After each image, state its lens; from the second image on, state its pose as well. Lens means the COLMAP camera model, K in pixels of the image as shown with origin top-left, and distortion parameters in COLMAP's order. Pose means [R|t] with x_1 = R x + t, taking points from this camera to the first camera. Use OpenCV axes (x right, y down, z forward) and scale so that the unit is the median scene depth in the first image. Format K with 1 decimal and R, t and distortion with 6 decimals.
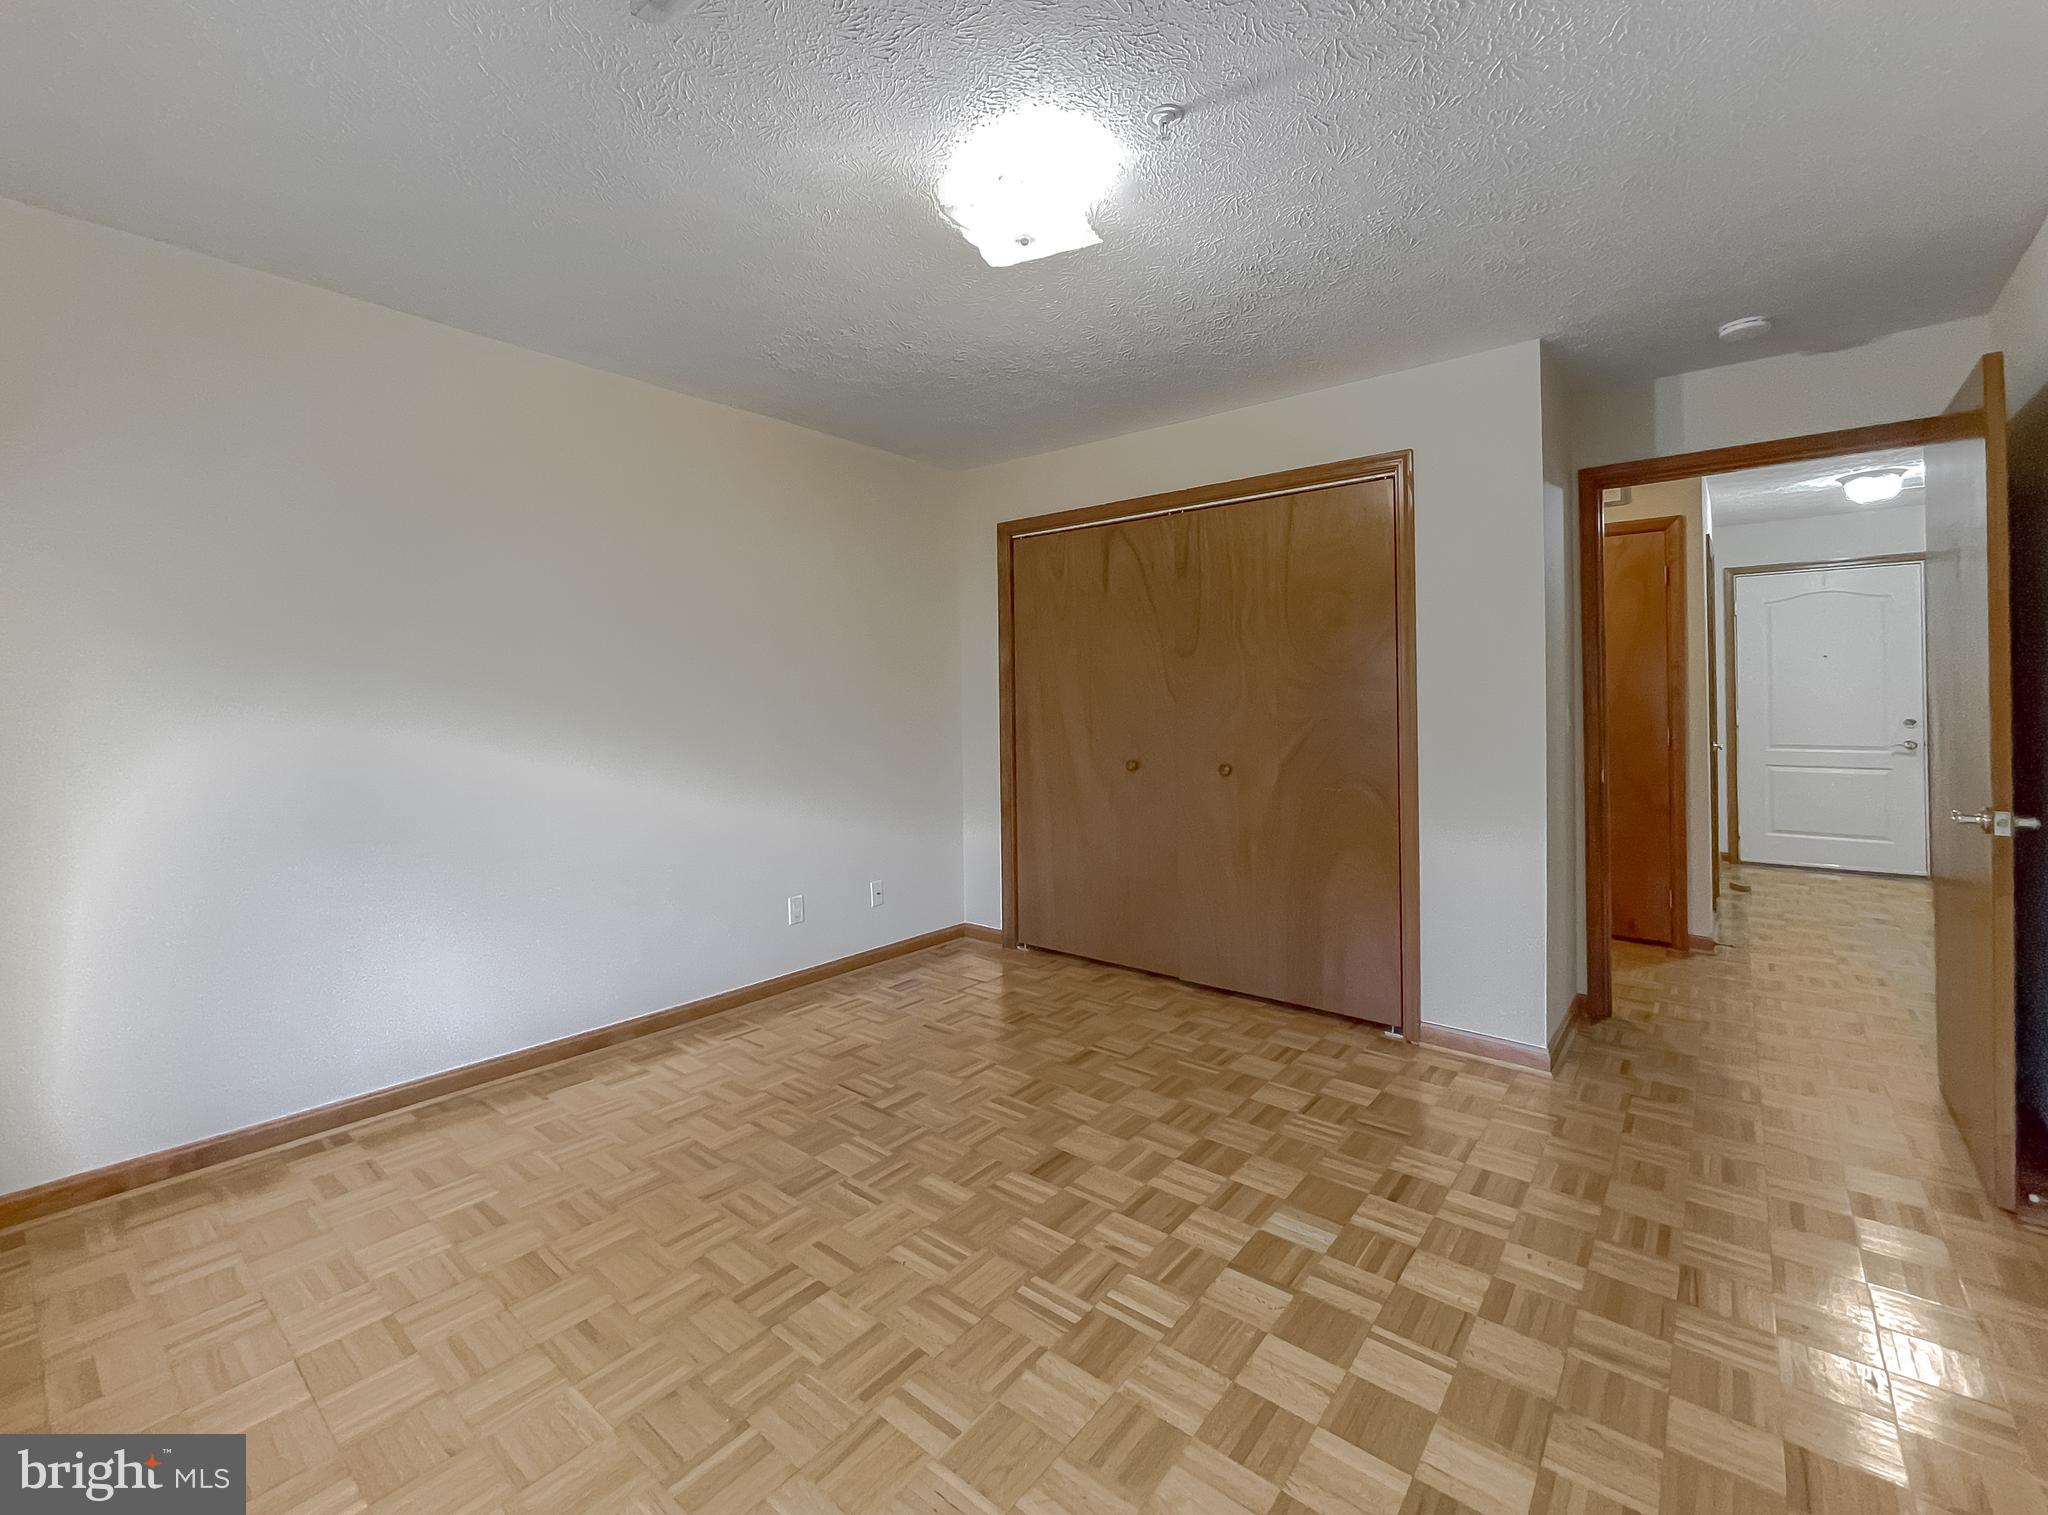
lens RADIAL K [[876.6, 0, 1030.1], [0, 876.6, 683.3], [0, 0, 1]] dist [0.002247, 0.000175]
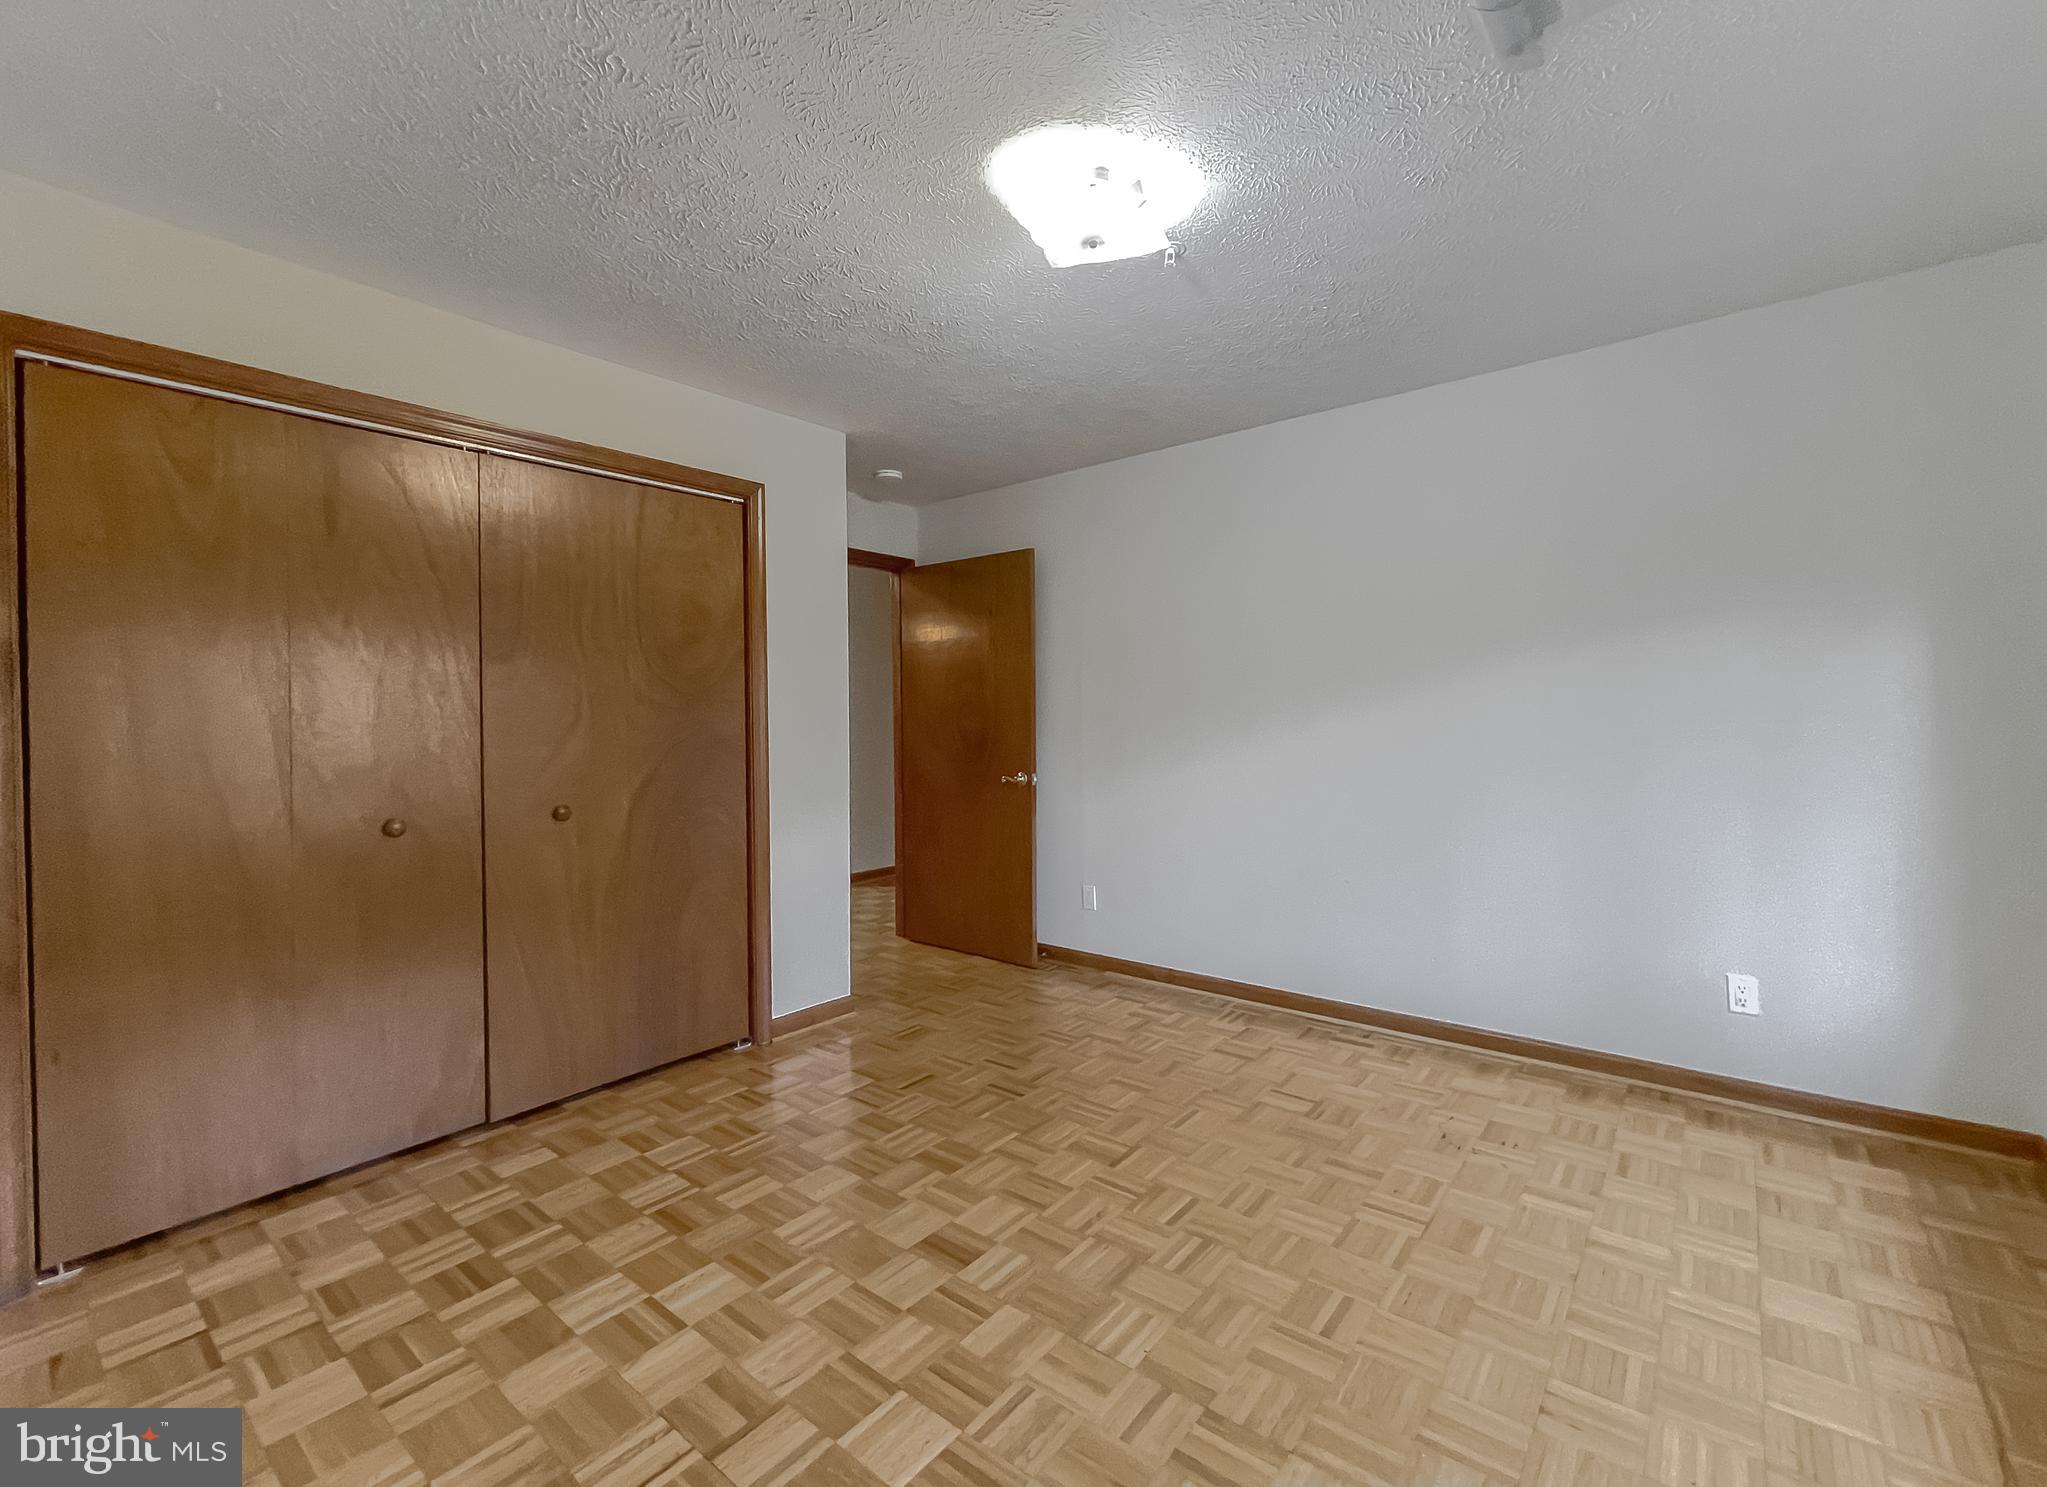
lens RADIAL K [[862.5, 0, 1033.9], [0, 862.5, 703.6], [0, 0, 1]] dist [-0.000977, 0.000103]
pose [[0.005596, 0.024321, 0.999689, -0.648803], [-0.004339, 0.999695, -0.024296, 0.025669], [-0.999975, -0.004202, 0.005700, 0.711192]]
